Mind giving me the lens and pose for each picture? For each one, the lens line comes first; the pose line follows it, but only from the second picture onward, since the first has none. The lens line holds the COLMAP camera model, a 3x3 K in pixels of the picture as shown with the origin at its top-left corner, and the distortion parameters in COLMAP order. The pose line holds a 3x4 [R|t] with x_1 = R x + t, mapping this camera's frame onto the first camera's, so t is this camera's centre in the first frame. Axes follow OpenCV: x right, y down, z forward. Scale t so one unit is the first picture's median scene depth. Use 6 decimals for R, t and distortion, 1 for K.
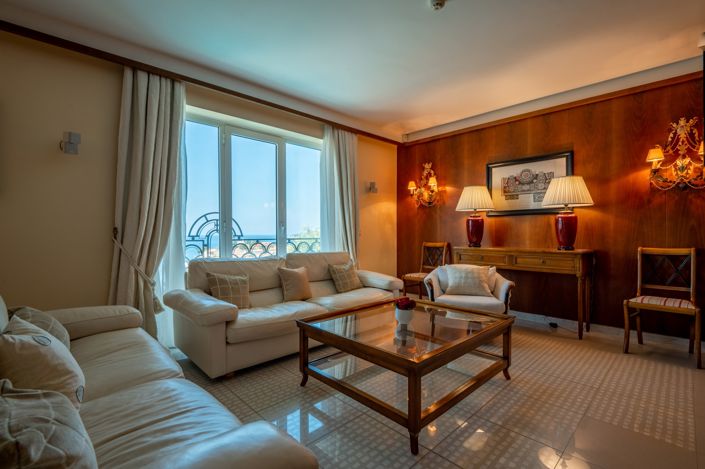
lens RADIAL K [[318.5, 0, 347.6], [0, 318.5, 236.4], [0, 0, 1]] dist [0.002676, -0.011995]
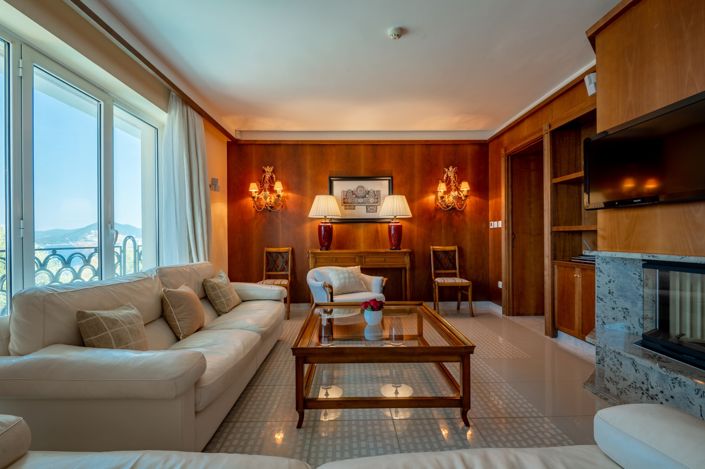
lens RADIAL K [[318.5, 0, 347.6], [0, 318.5, 236.4], [0, 0, 1]] dist [0.002676, -0.011995]
pose [[0.675916, -0.000156, 0.736979, -0.383039], [0.014230, 0.999816, -0.012840, 0.000100], [-0.736841, 0.019166, 0.675794, 0.213042]]
